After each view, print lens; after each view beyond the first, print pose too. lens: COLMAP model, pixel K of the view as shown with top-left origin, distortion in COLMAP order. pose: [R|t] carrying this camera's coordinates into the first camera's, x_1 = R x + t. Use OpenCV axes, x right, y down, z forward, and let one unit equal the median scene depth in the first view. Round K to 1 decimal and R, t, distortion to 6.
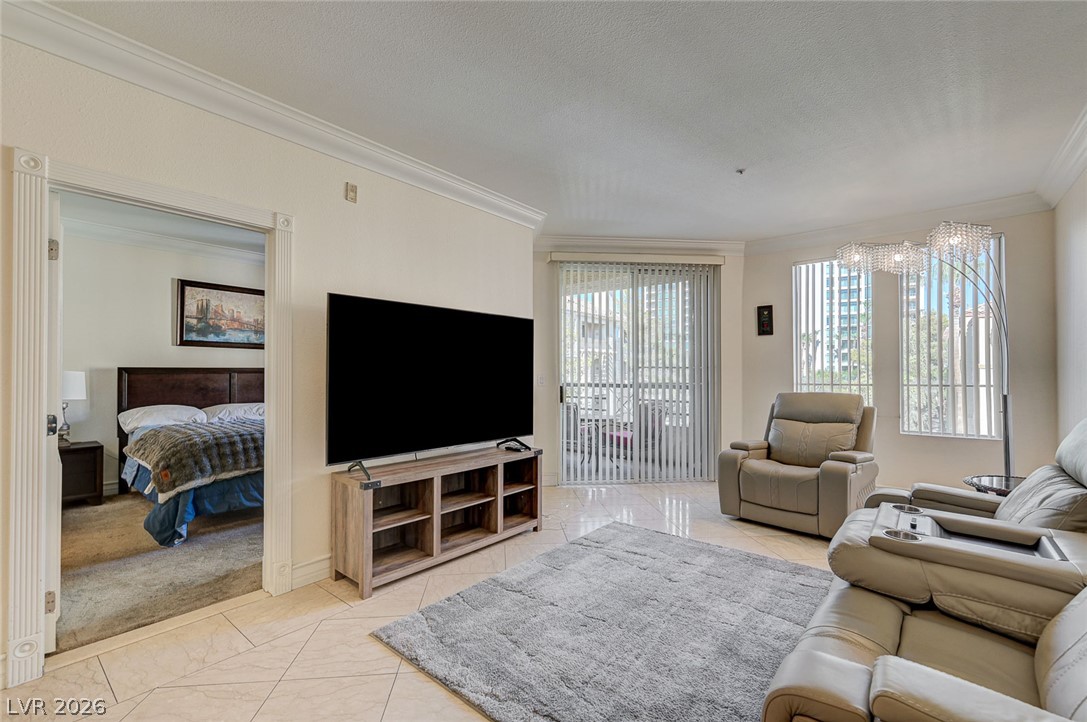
lens RADIAL K [[466.2, 0, 547.6], [0, 466.2, 369.4], [0, 0, 1]] dist [0.000969, -0.000083]
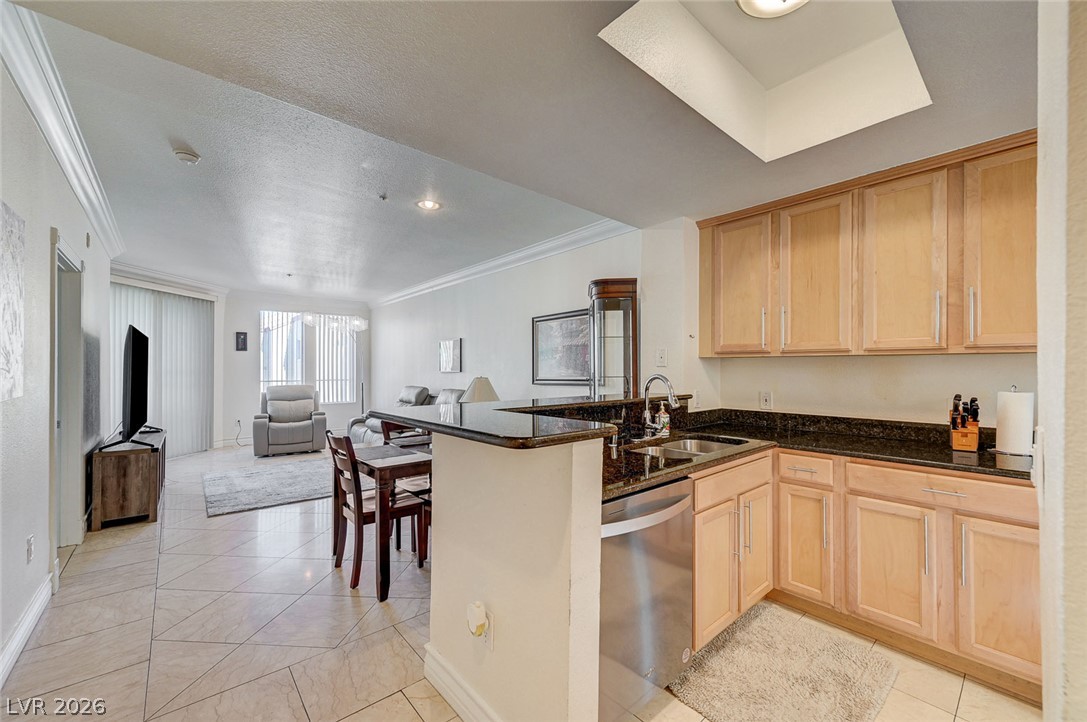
lens RADIAL K [[429.3, 0, 547.2], [0, 429.3, 369.9], [0, 0, 1]] dist [0.000977, 0.000293]
pose [[0.173528, 0.002935, 0.984825, -1.069692], [-0.008669, 0.999961, -0.001453, -0.020876], [-0.984791, -0.008285, 0.173547, -0.374142]]
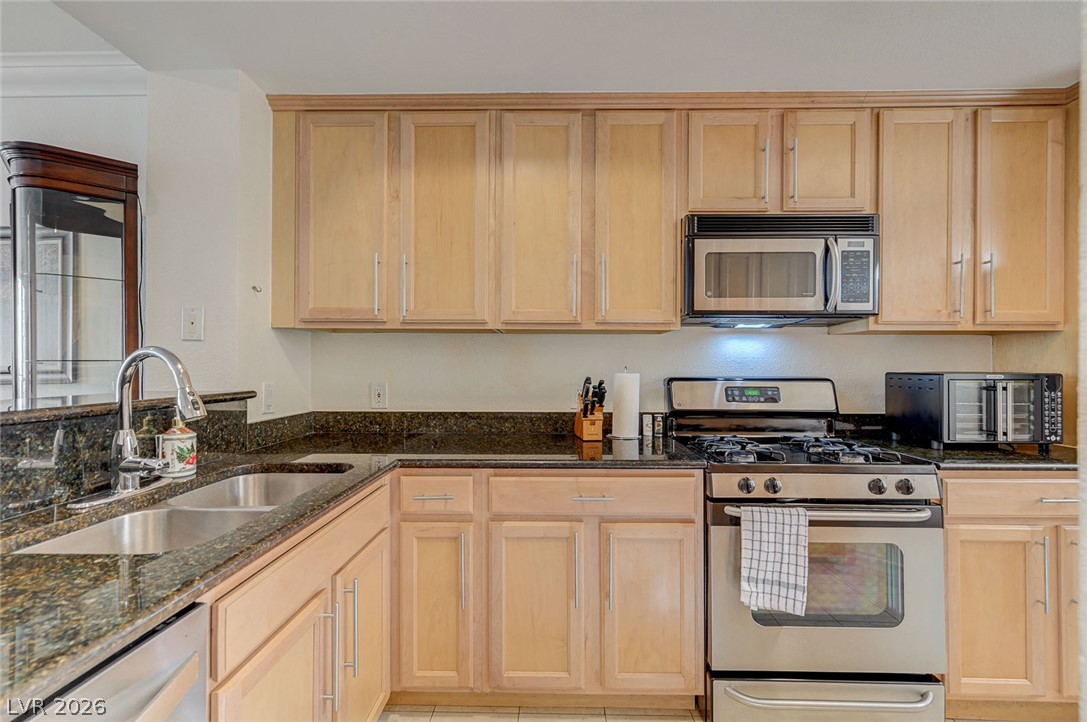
lens RADIAL K [[456.8, 0, 544.5], [0, 456.8, 363.5], [0, 0, 1]] dist [0.000718, 0.000214]
pose [[-0.609092, 0.005858, 0.793078, -0.816901], [-0.005768, 0.999914, -0.011815, -0.004021], [-0.793079, -0.011771, -0.609005, -0.444754]]
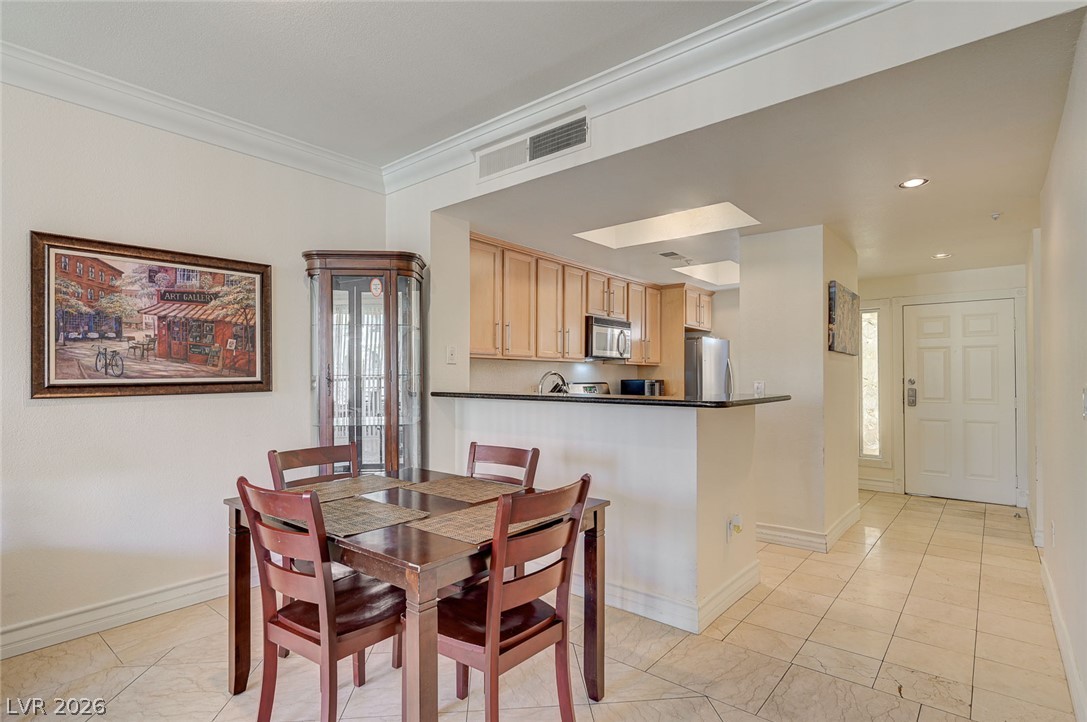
lens RADIAL K [[541.7, 0, 549.5], [0, 541.7, 371.2], [0, 0, 1]] dist [-0.002411, -0.000198]
pose [[-0.999931, 0.000826, 0.011730, -0.441986], [0.000614, 0.999837, -0.018064, 0.001043], [-0.011743, -0.018055, -0.999768, 0.529157]]
